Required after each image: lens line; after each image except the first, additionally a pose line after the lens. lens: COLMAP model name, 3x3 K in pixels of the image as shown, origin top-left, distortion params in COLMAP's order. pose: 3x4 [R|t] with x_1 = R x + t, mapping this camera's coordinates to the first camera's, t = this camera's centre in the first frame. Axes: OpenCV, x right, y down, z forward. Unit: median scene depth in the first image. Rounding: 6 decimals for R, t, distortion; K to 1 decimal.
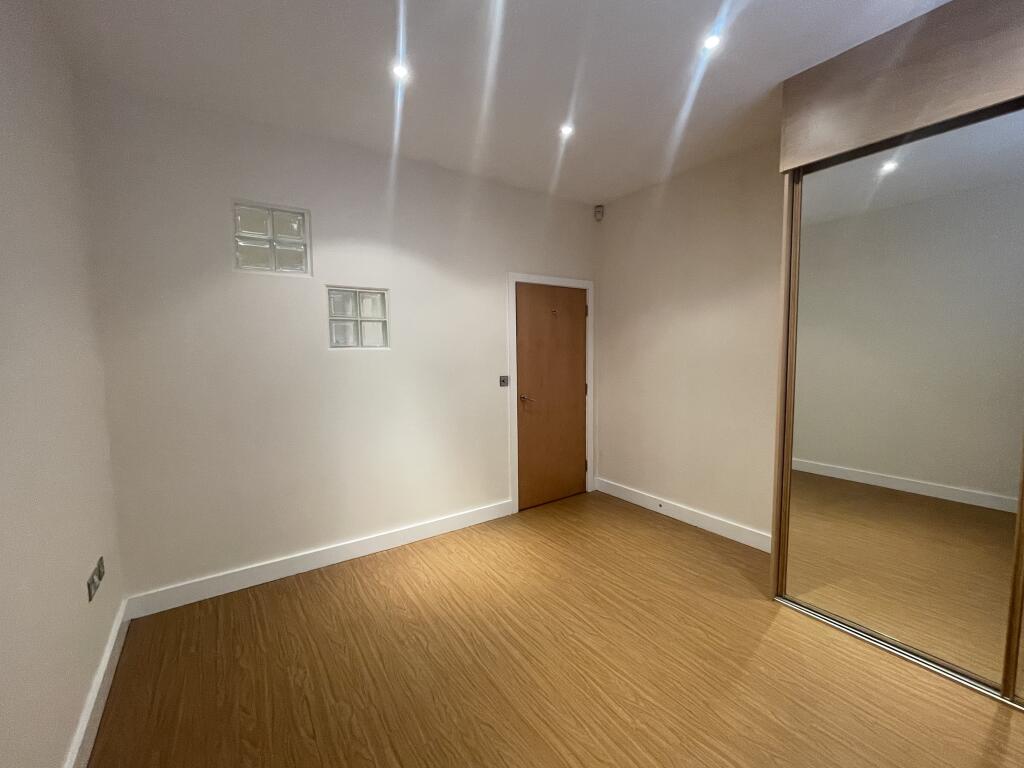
lens RADIAL K [[413.7, 0, 513.8], [0, 413.7, 384.0], [0, 0, 1]] dist [0.001486, 0.000132]
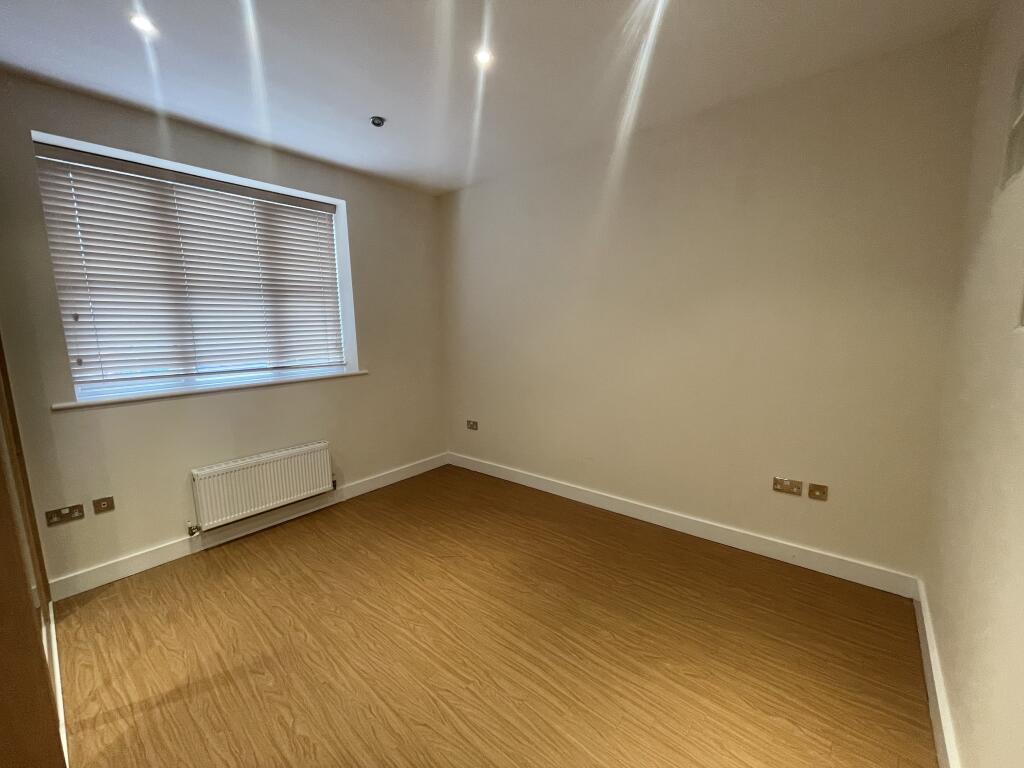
lens RADIAL K [[413.7, 0, 509.2], [0, 413.7, 385.4], [0, 0, 1]] dist [0.001486, 0.000132]
pose [[-0.963540, 0.061375, -0.260429, 0.258977], [0.000036, 0.973365, 0.229262, -0.182335], [0.267563, 0.220893, -0.937879, 1.776533]]
